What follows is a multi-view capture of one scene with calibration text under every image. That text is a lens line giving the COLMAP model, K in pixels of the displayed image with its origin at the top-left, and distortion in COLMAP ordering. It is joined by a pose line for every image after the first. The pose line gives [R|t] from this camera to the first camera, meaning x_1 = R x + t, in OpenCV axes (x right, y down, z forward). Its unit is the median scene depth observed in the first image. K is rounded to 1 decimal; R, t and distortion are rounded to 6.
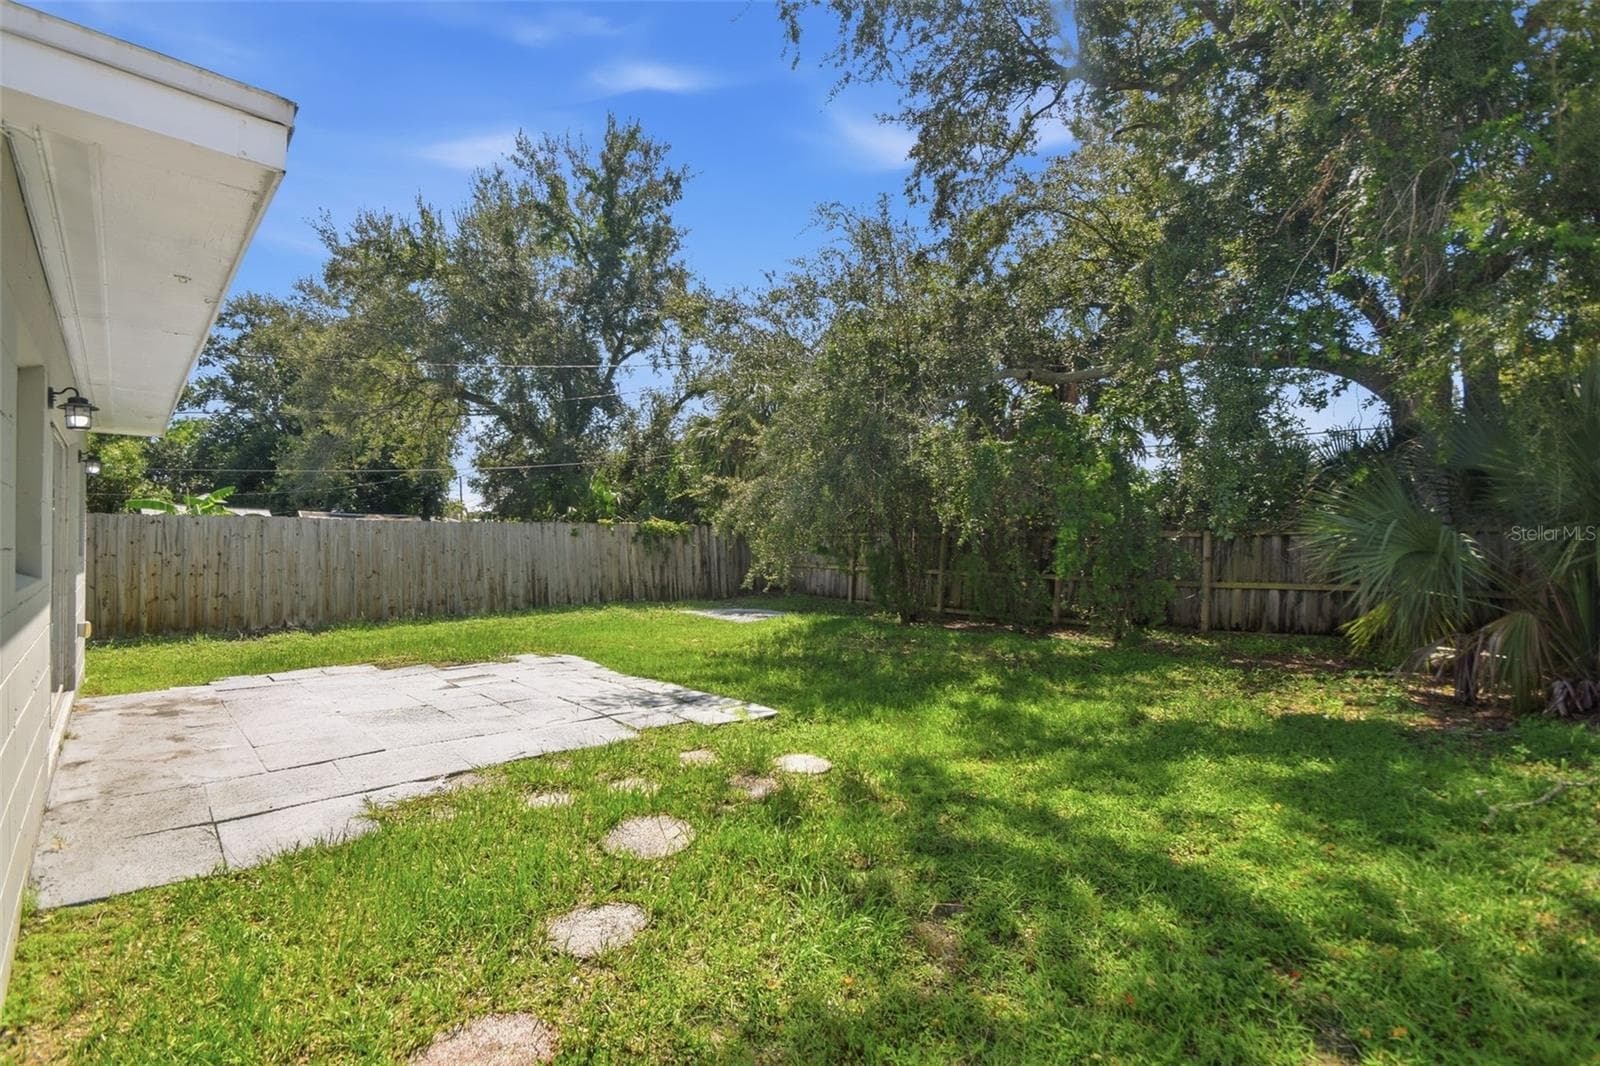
lens RADIAL K [[706.9, 0, 800.0], [0, 706.9, 533.0], [0, 0, 1]] dist [0.008533, -0.013328]
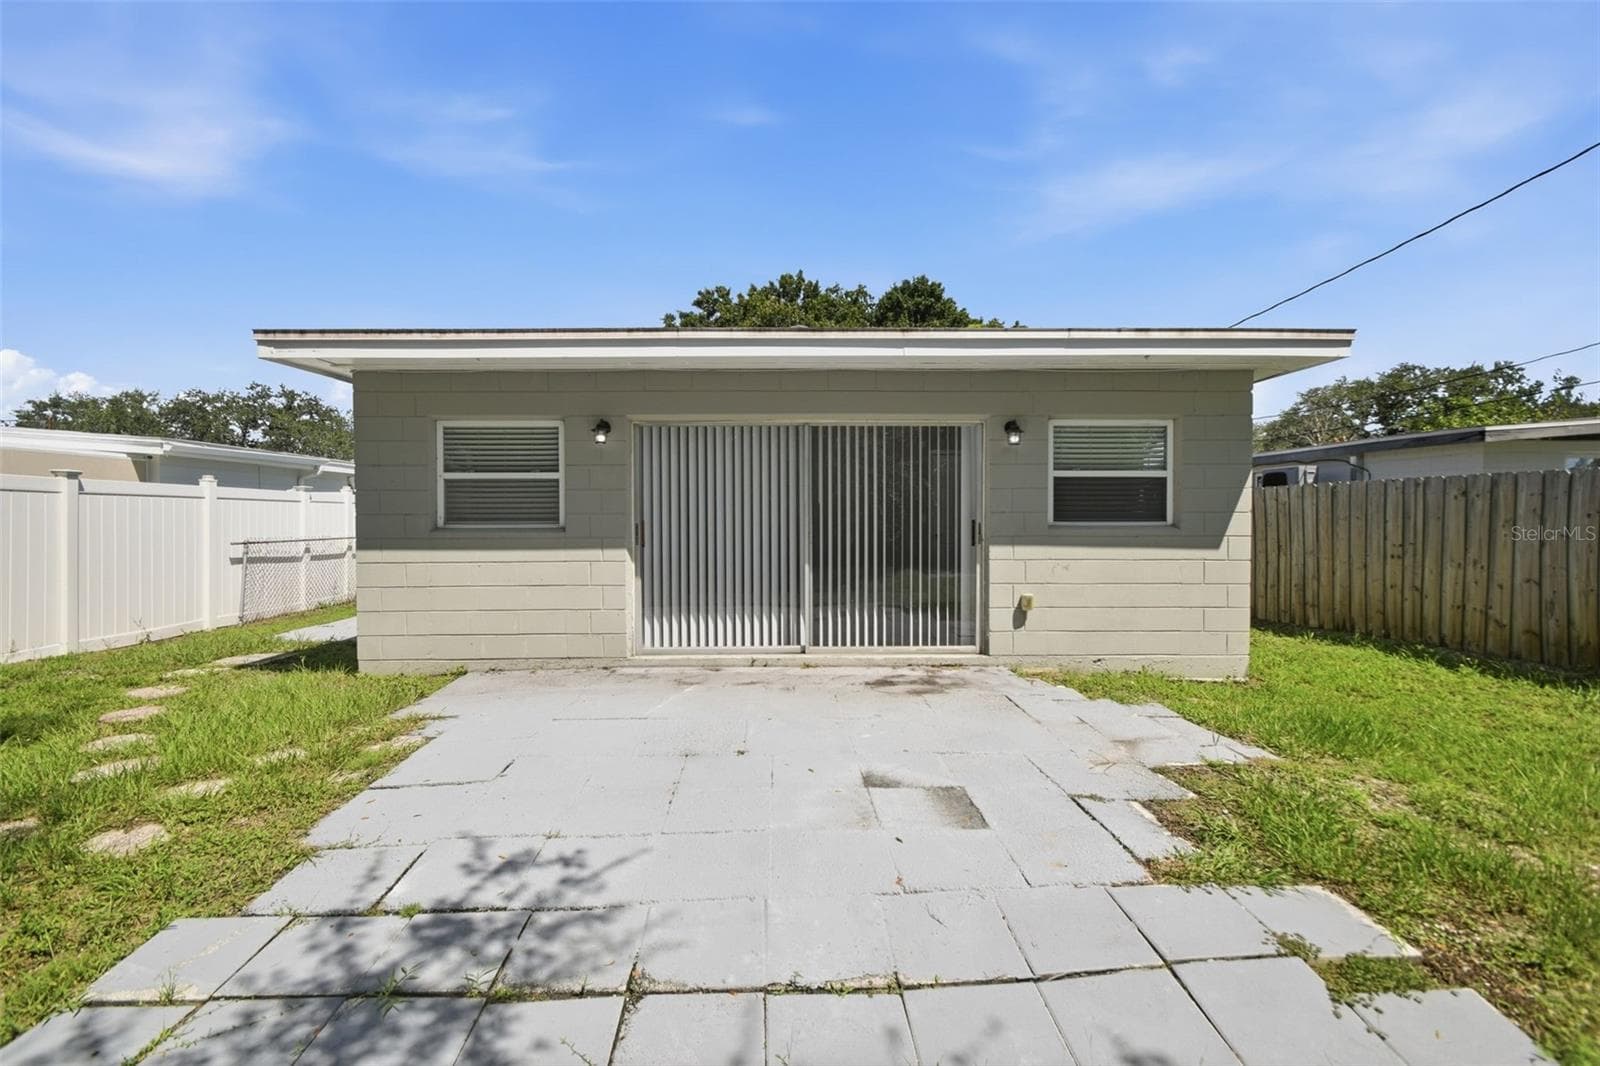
lens RADIAL K [[702.8, 0, 798.0], [0, 702.8, 529.5], [0, 0, 1]] dist [0.015887, -0.019195]
pose [[-0.670636, 0.012649, -0.741679, -0.062110], [0.008350, 0.999920, 0.009504, 0.021380], [0.741739, 0.000181, -0.670688, 1.441460]]
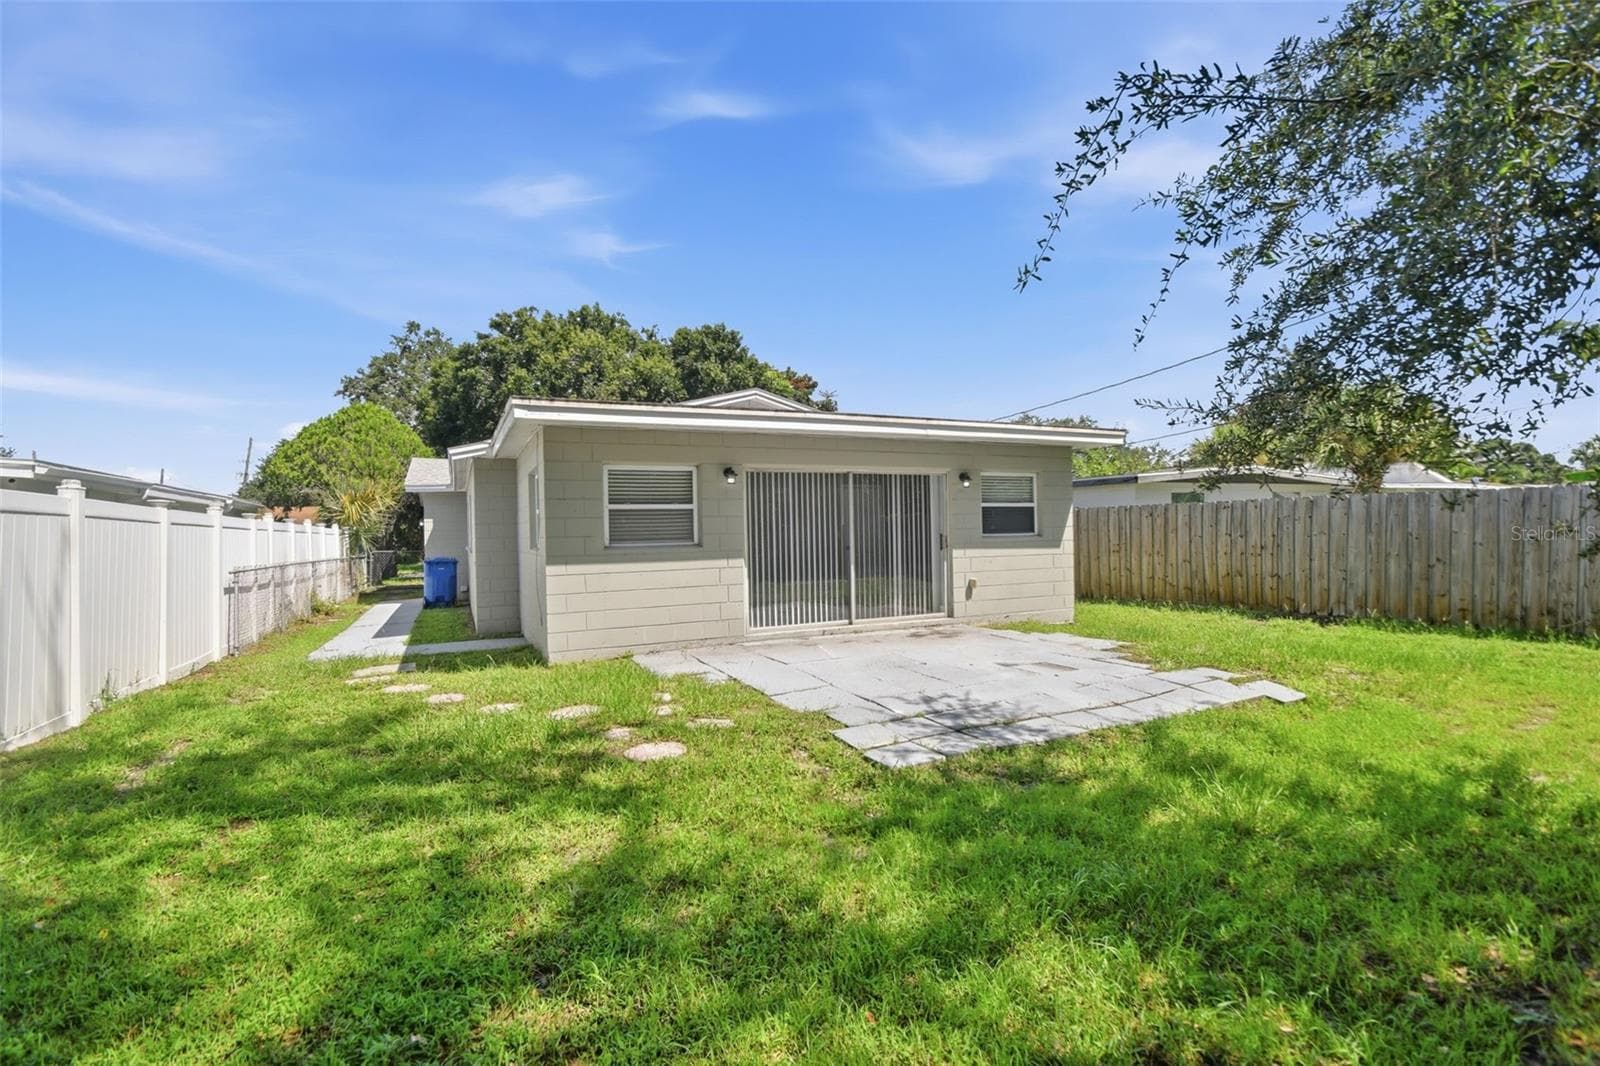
lens RADIAL K [[706.9, 0, 800.0], [0, 706.9, 533.0], [0, 0, 1]] dist [0.008533, -0.013328]
pose [[-0.311461, 0.004112, -0.950250, 0.678958], [0.029688, 0.999545, -0.005406, 0.016807], [0.949795, -0.029895, -0.311442, 1.140602]]
